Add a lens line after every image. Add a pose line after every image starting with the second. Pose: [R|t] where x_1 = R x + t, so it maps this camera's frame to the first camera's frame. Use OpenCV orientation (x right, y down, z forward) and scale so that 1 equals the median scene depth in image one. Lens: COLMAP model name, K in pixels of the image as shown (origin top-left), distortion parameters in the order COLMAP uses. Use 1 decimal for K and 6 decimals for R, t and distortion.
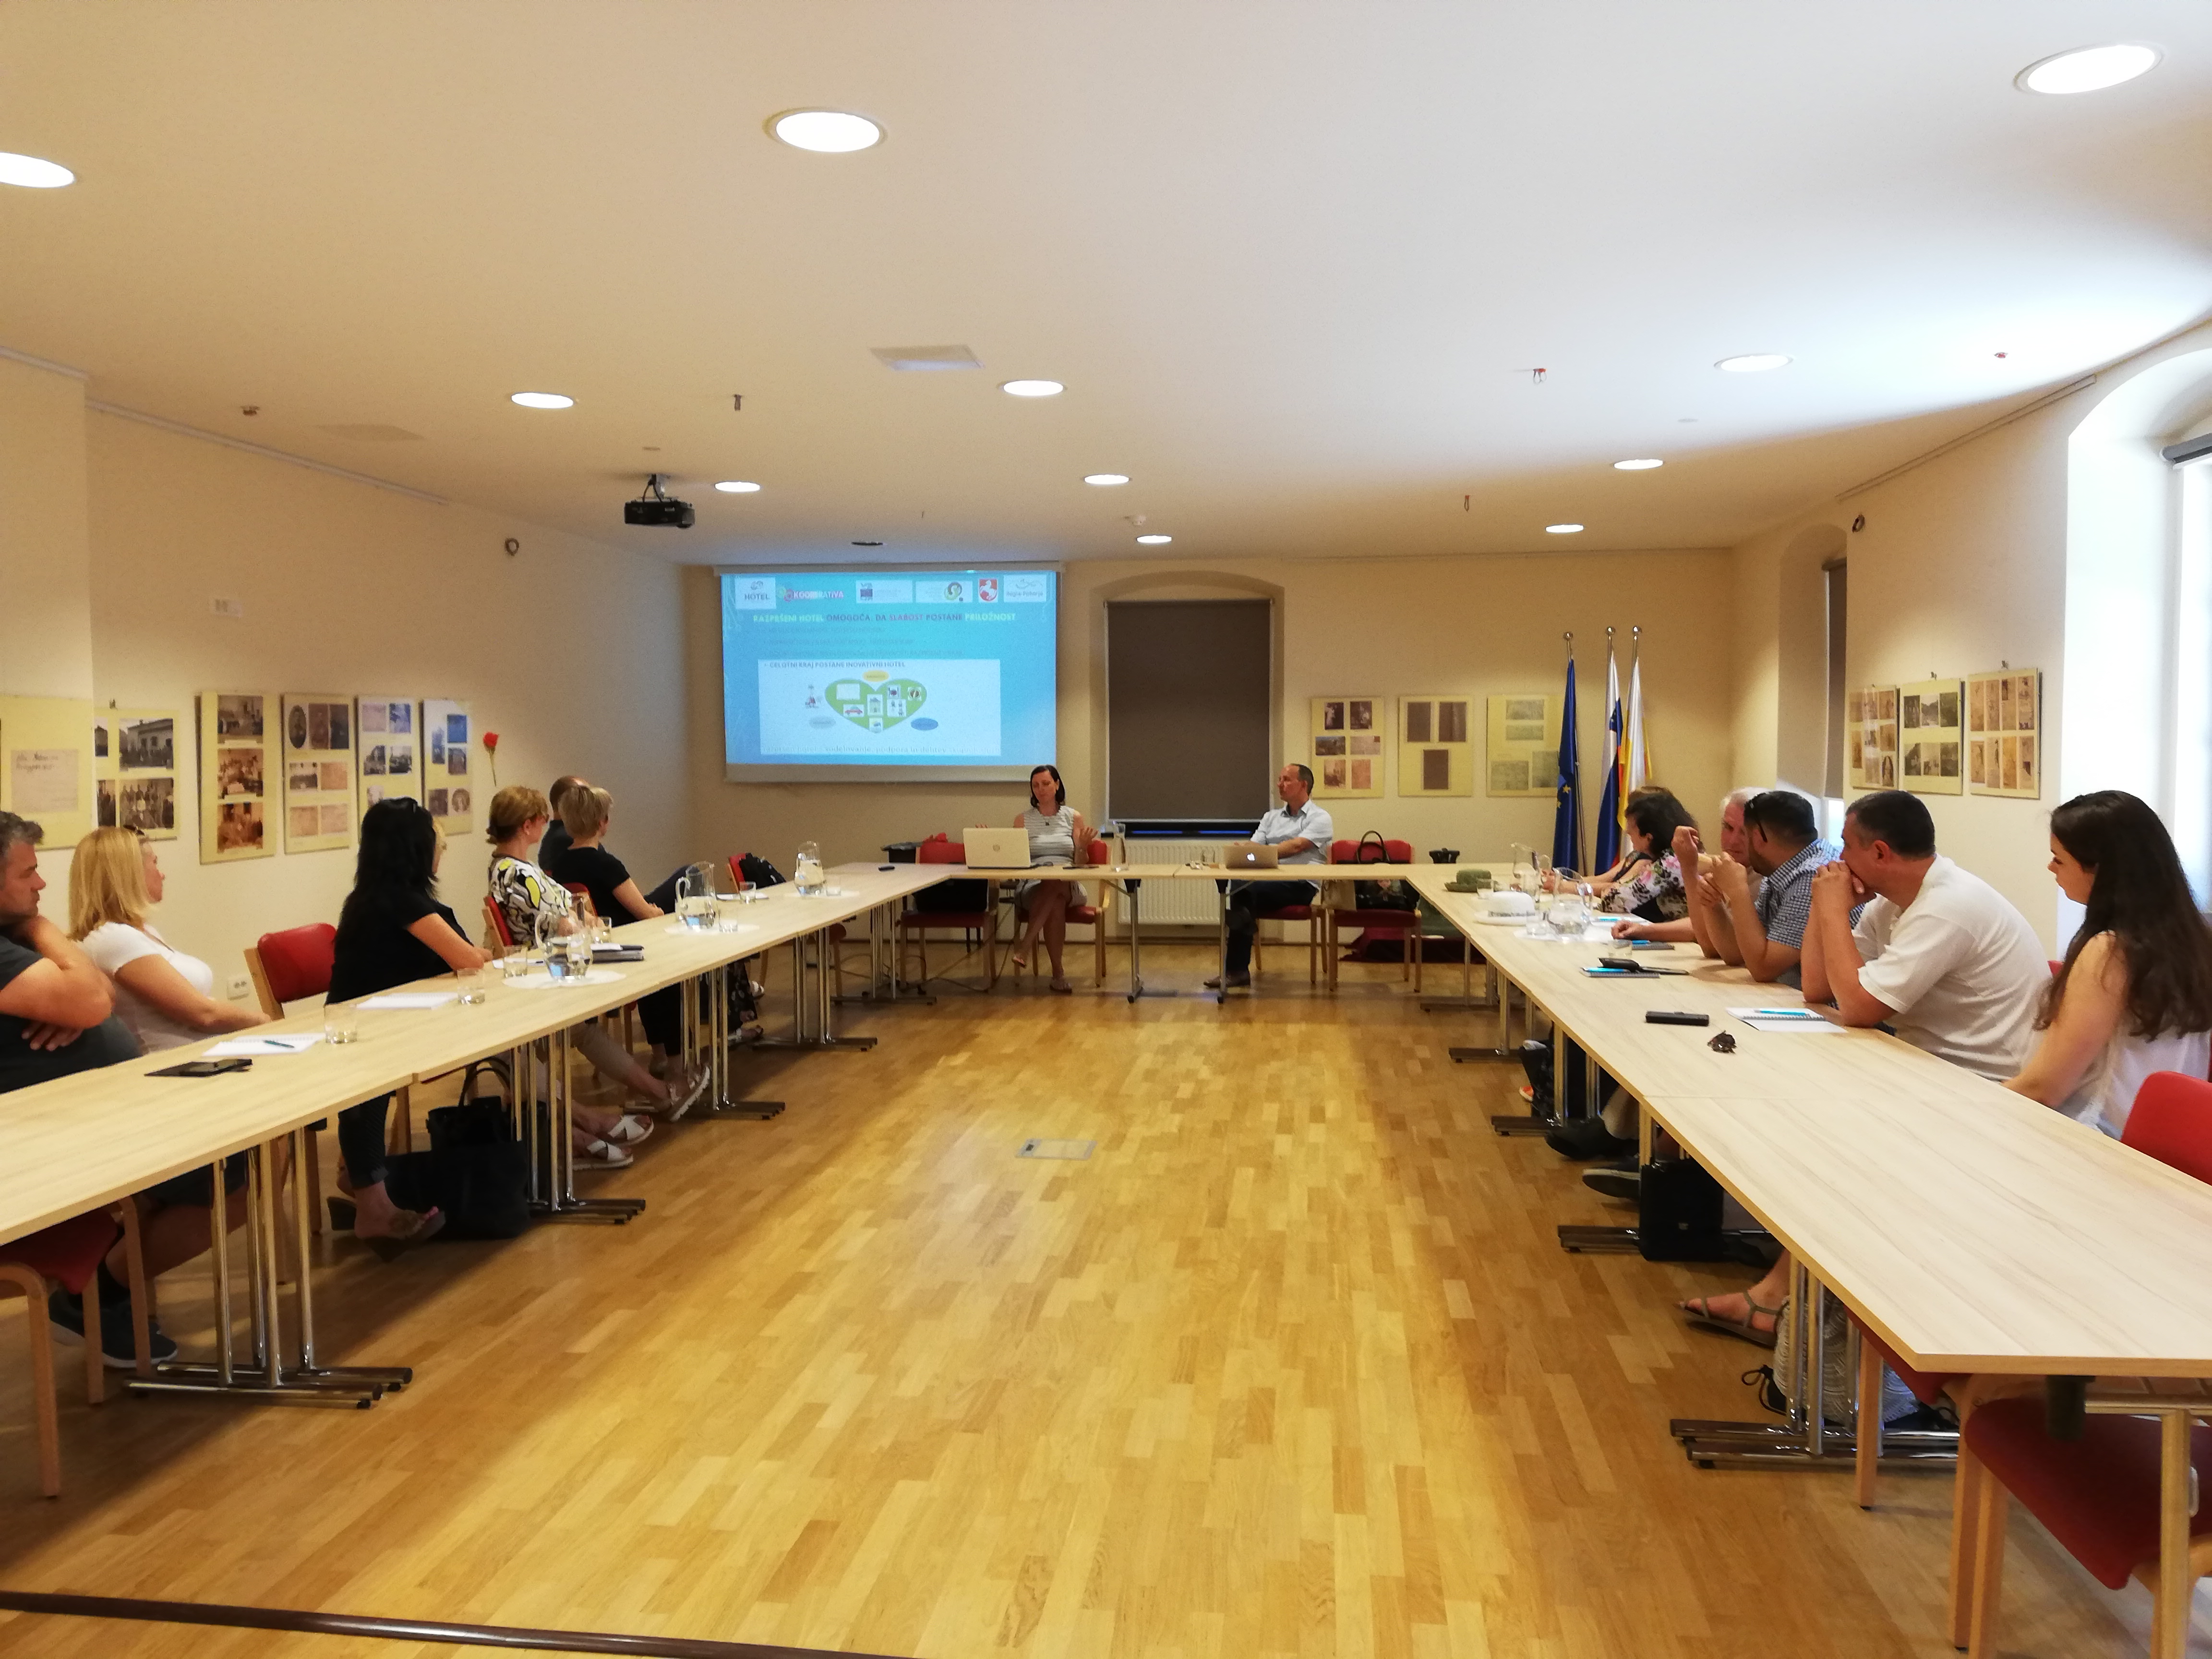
lens RADIAL K [[1667.3, 0, 1106.4], [0, 1667.3, 831.8], [0, 0, 1]] dist [0.007792, 0.002761]
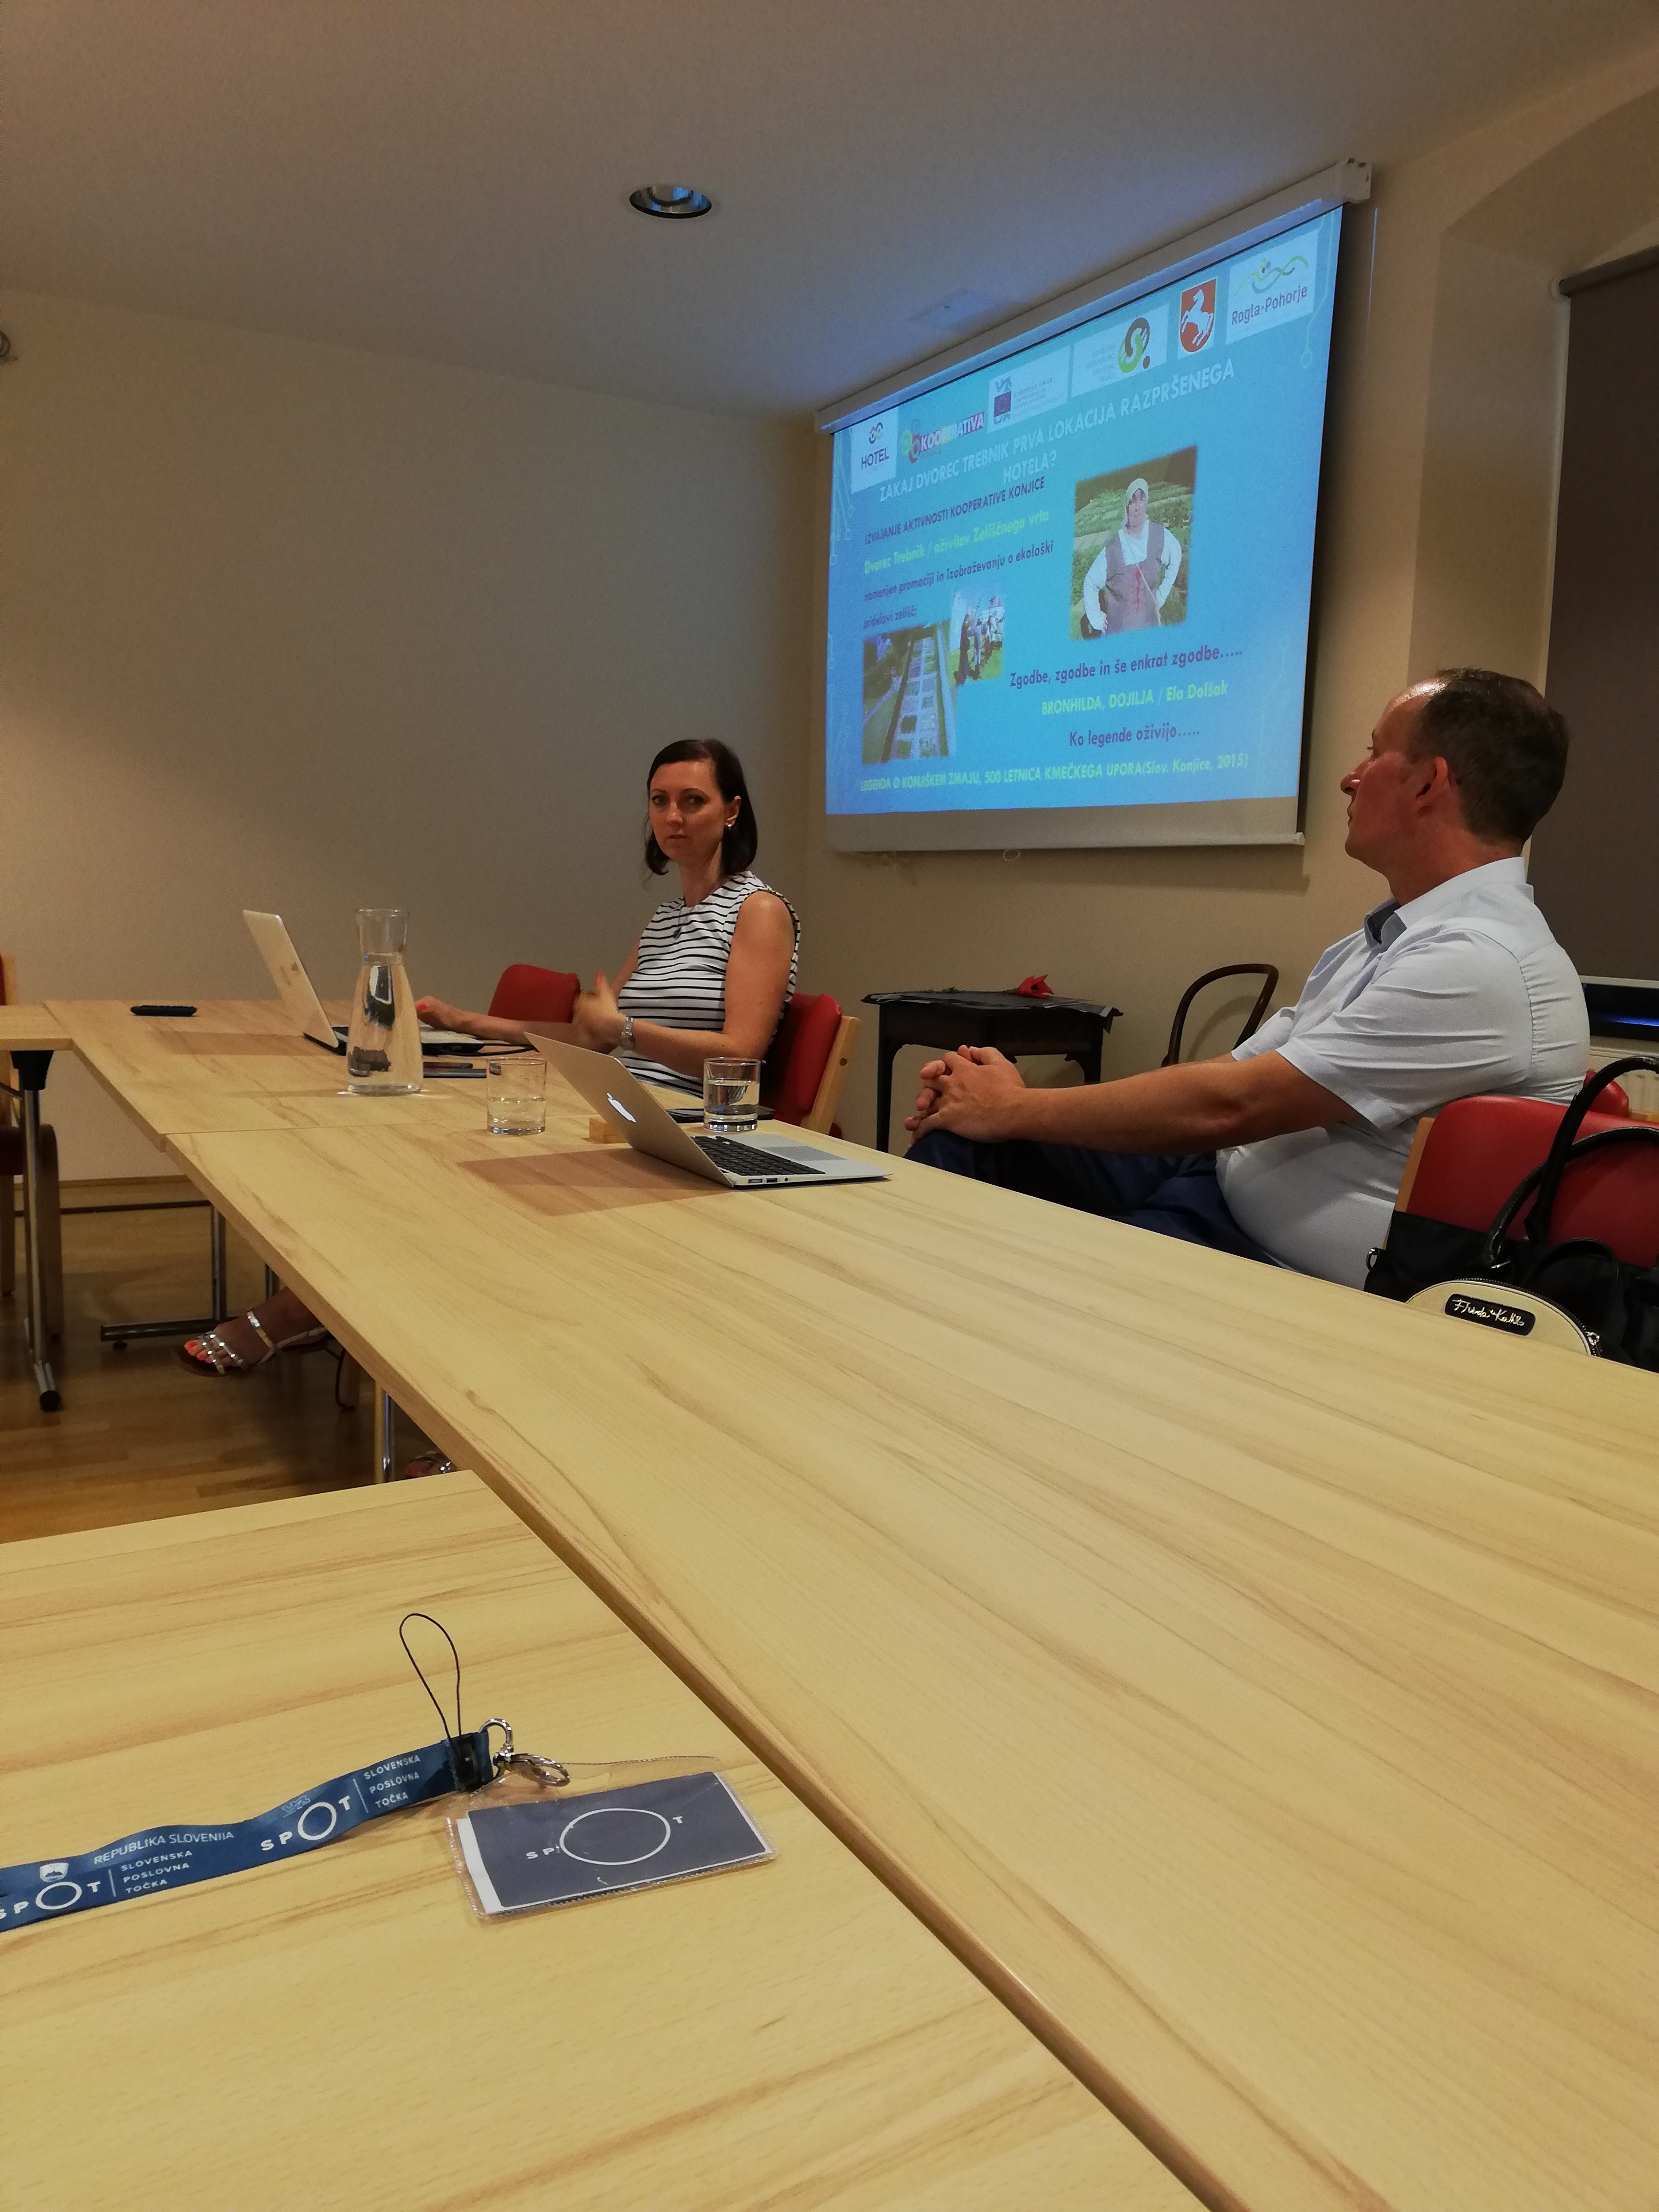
lens RADIAL K [[1667.3, 0, 828.5], [0, 1667.3, 1106.7], [0, 0, 1]] dist [0.007792, 0.002761]
pose [[0.586896, 0.130013, -0.799156, 0.197725], [-0.072370, 0.991496, 0.108156, -0.007116], [0.806422, -0.005642, 0.591314, 0.715459]]
